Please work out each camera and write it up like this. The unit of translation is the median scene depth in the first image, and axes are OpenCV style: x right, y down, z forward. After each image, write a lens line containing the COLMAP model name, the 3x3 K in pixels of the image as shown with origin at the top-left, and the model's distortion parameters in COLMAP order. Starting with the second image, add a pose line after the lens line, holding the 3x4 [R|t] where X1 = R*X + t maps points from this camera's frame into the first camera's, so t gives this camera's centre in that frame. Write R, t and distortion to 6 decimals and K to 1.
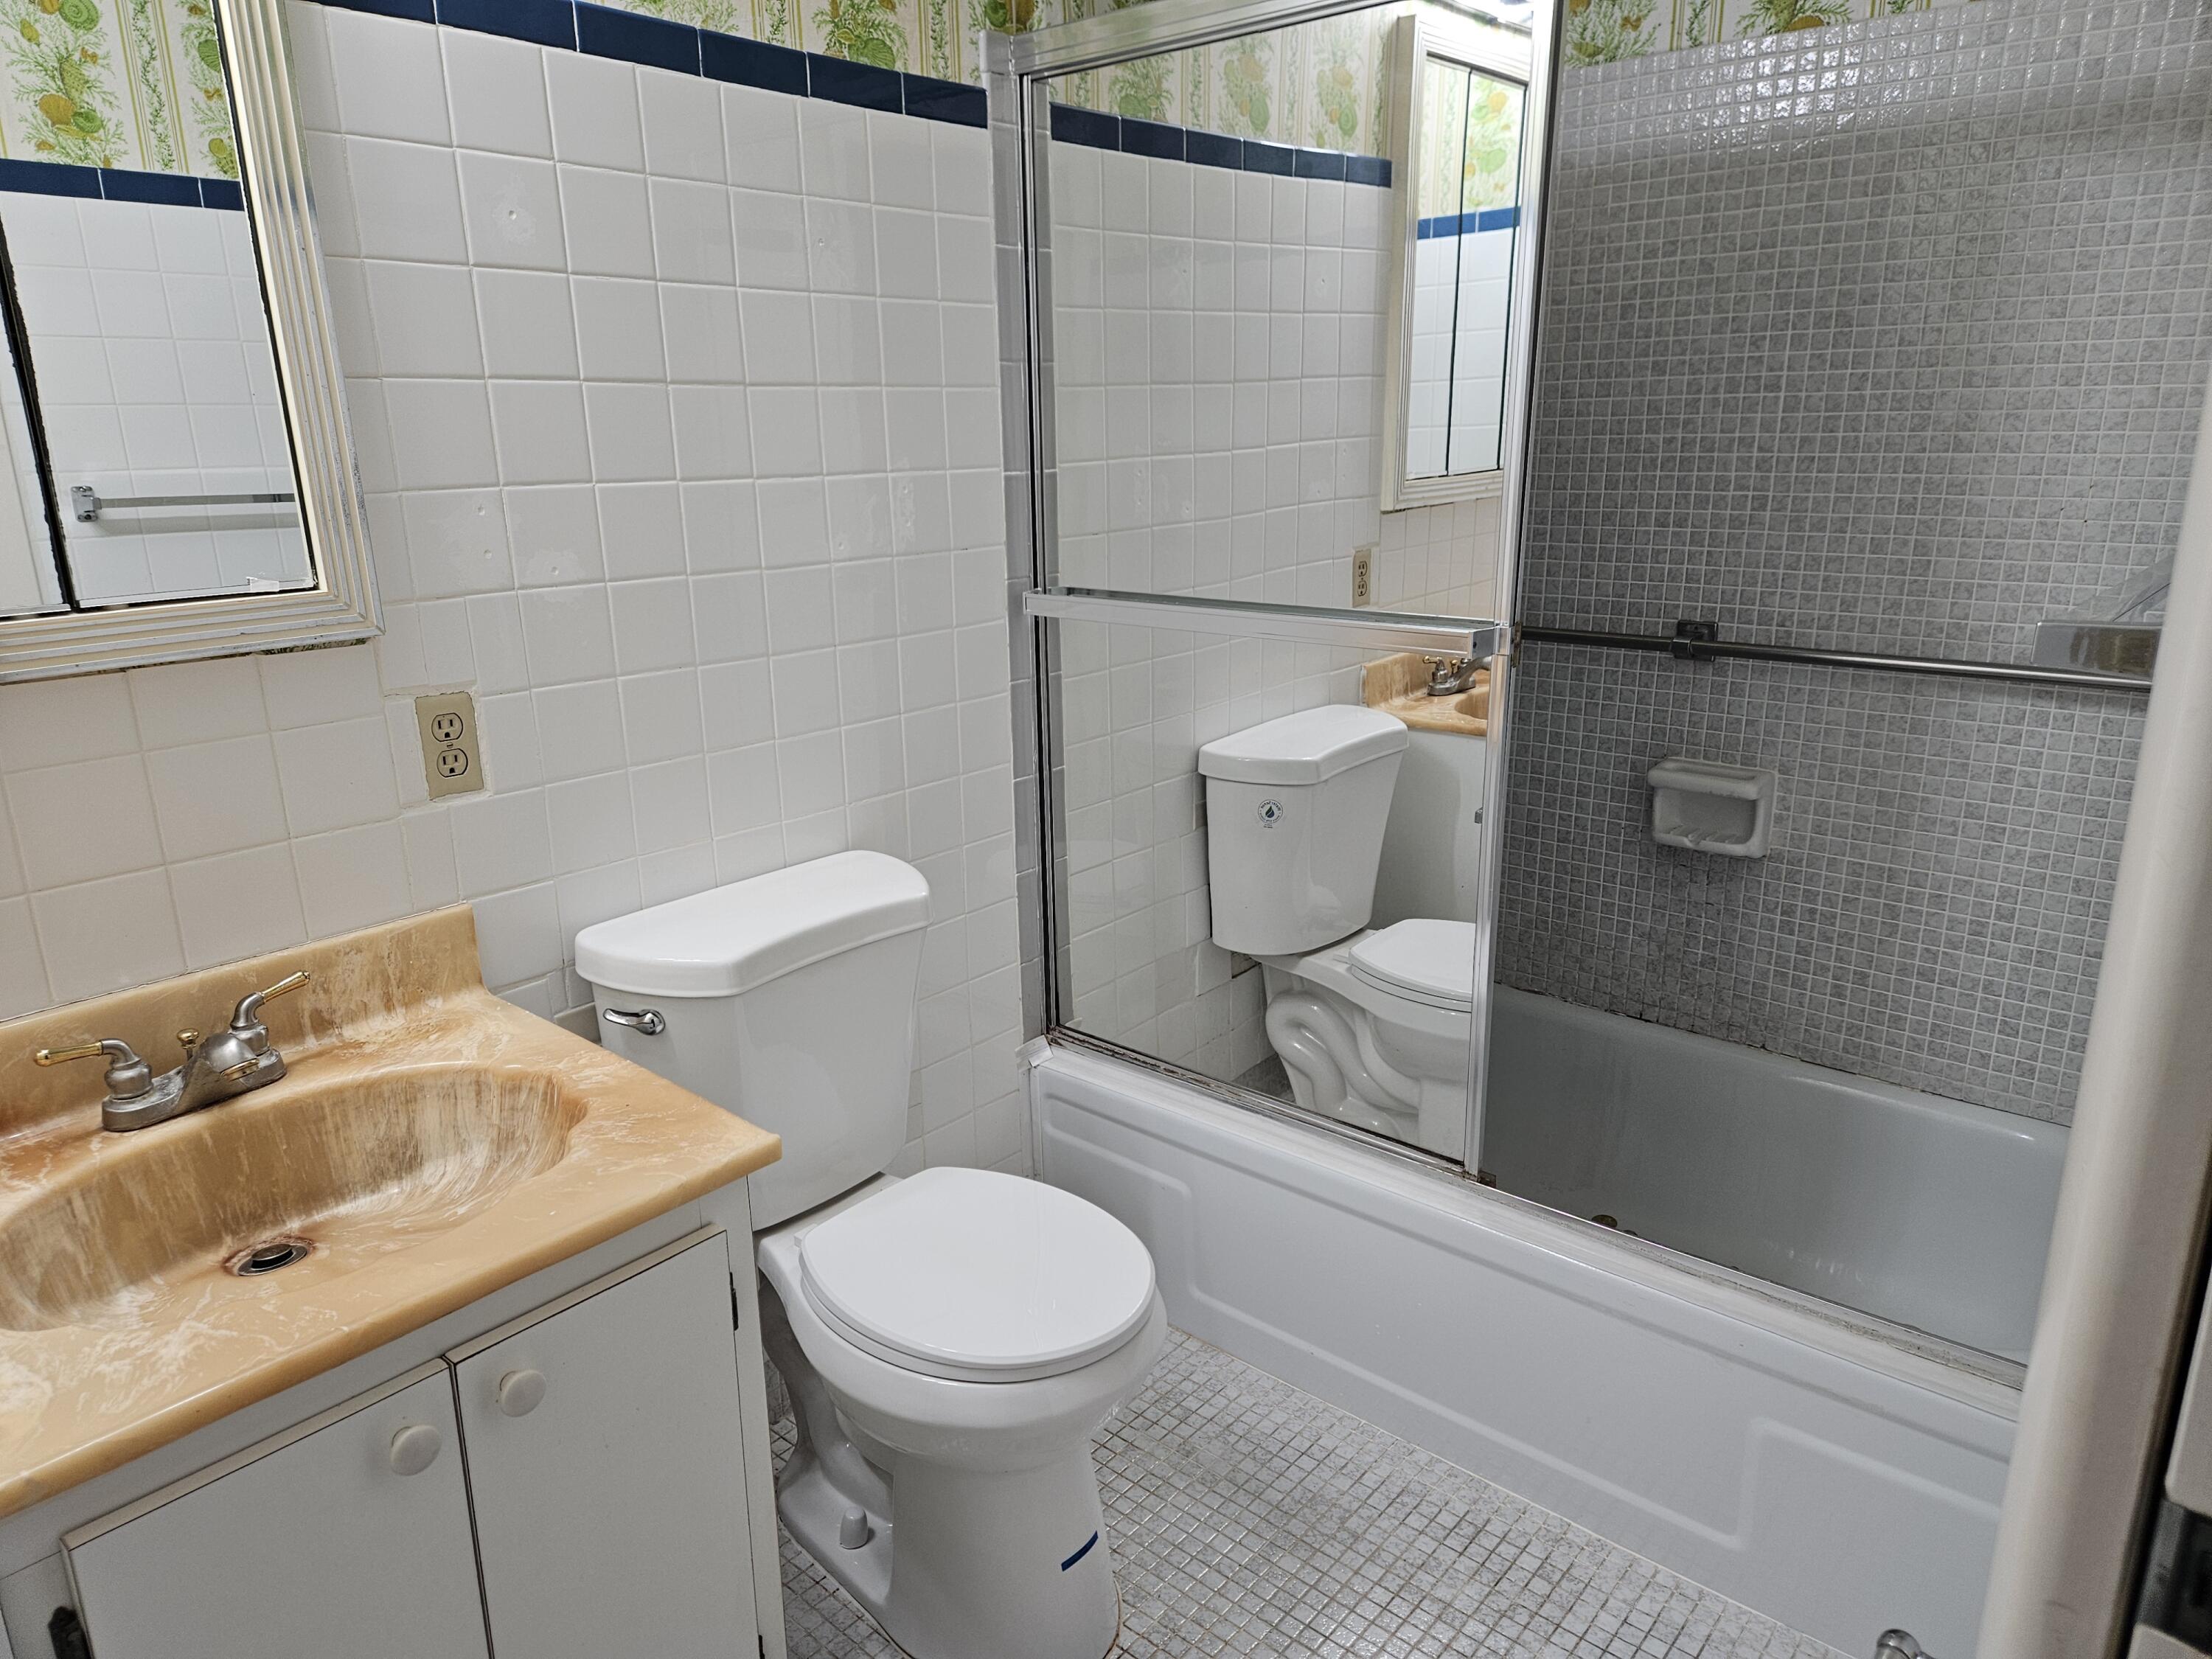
lens RADIAL K [[1484.7, 0, 1095.2], [0, 1484.7, 792.2], [0, 0, 1]] dist [0.095865, -0.099269]
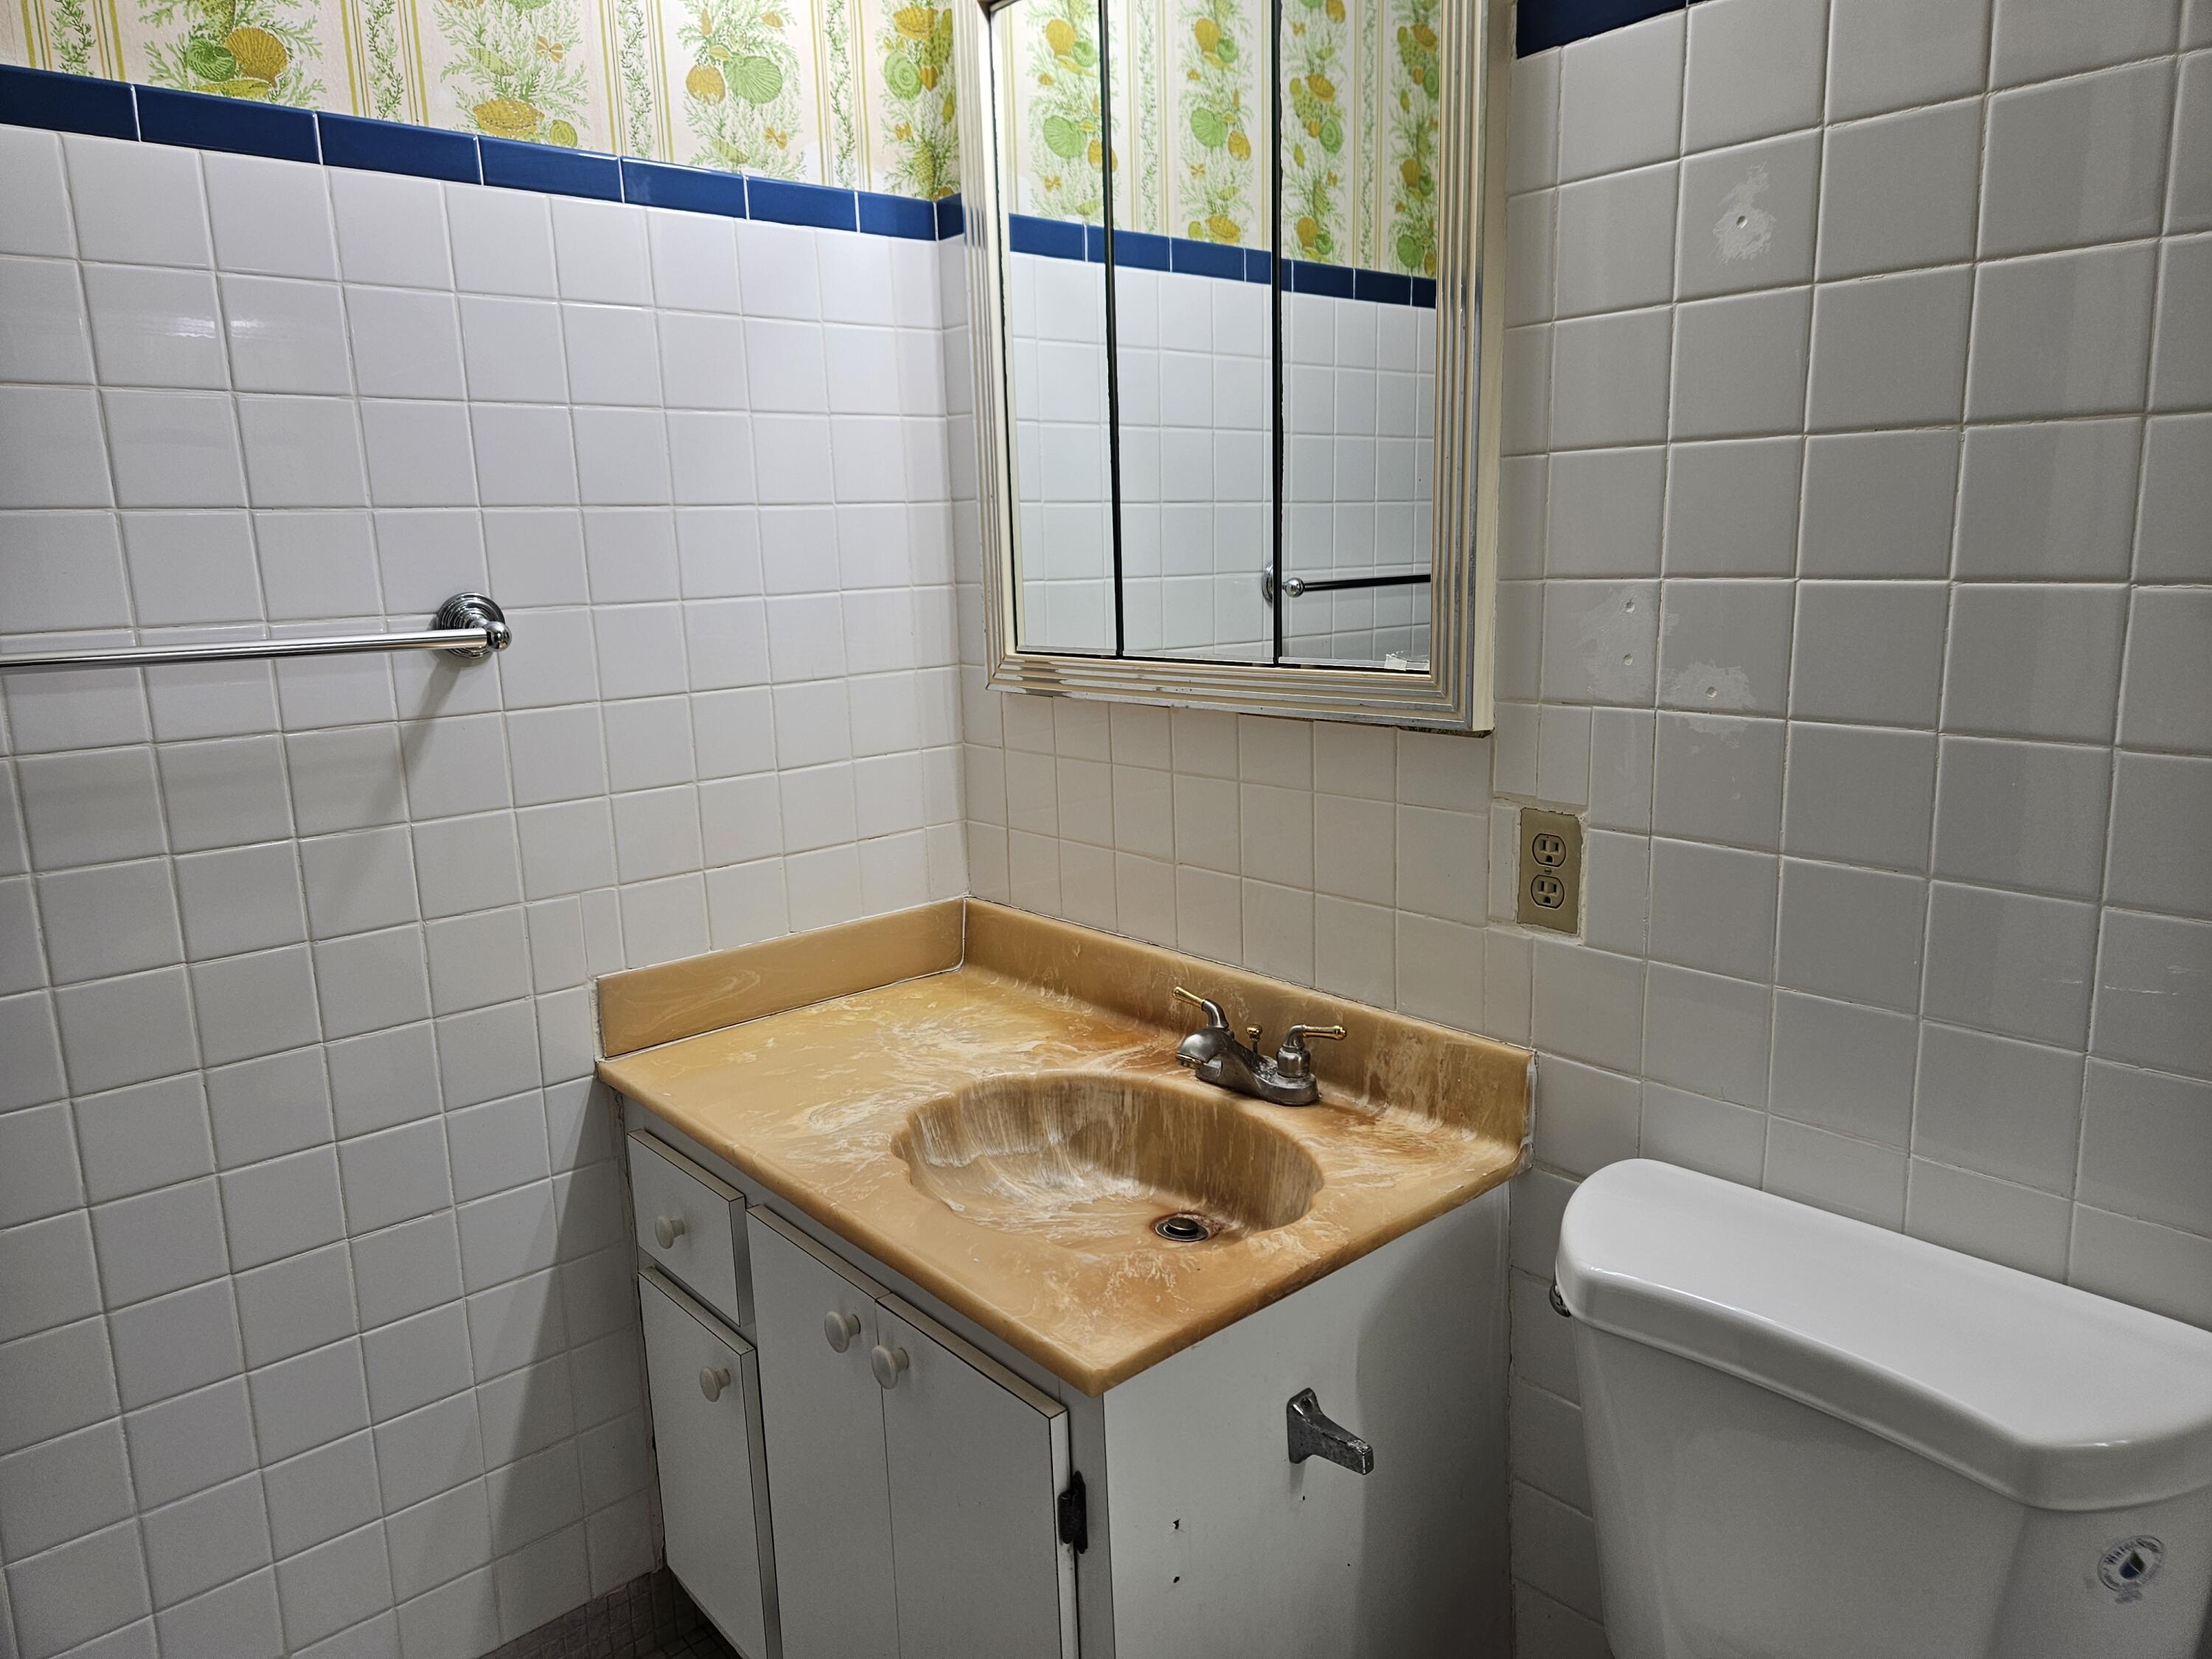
lens RADIAL K [[1484.7, 0, 1095.2], [0, 1484.7, 792.2], [0, 0, 1]] dist [0.095865, -0.099269]
pose [[-0.136789, 0.185508, -0.973075, 0.459799], [-0.216698, 0.952914, 0.212126, -0.212191], [0.966608, 0.239880, -0.090149, 0.866011]]
